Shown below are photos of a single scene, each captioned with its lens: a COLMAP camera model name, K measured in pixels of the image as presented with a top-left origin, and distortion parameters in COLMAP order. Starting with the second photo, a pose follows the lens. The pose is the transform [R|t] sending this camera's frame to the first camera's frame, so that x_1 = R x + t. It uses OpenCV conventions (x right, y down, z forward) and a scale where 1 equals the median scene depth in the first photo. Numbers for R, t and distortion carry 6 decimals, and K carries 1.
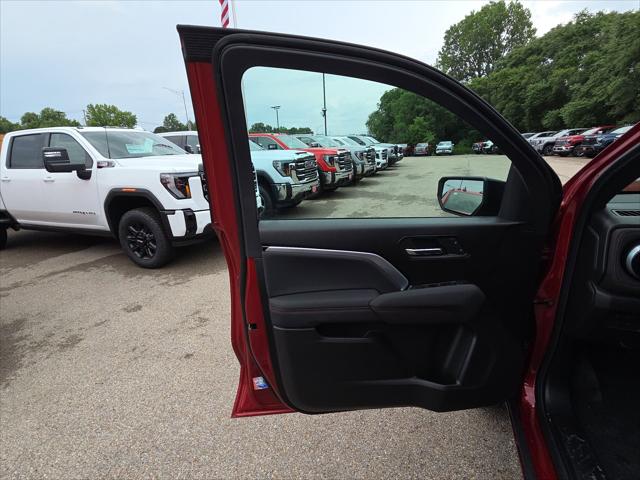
lens RADIAL K [[327.6, 0, 317.4], [0, 327.6, 239.7], [0, 0, 1]] dist [-0.000245, 0.000301]
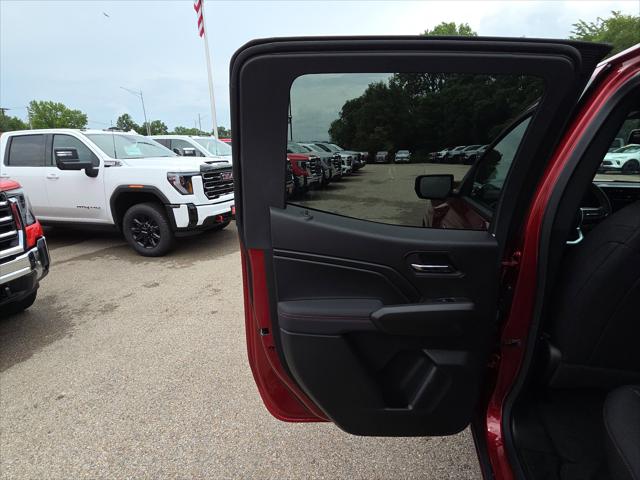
lens RADIAL K [[327.6, 0, 317.4], [0, 327.6, 239.7], [0, 0, 1]] dist [-0.000245, 0.000301]
pose [[0.993597, -0.005295, 0.112857, -0.032599], [0.007252, 0.999830, -0.016935, 0.022922], [-0.112748, 0.017645, 0.993467, -0.080197]]
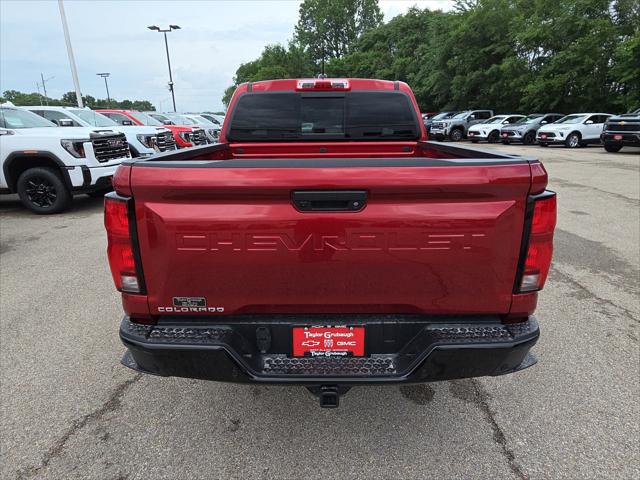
lens RADIAL K [[394.2, 0, 315.3], [0, 394.2, 241.7], [0, 0, 1]] dist [0.002311, 0.001755]
pose [[0.936661, -0.079483, 0.341099, -0.030344], [0.077974, 0.996790, 0.018156, 0.108231], [-0.341447, 0.009591, 0.939852, -0.355952]]
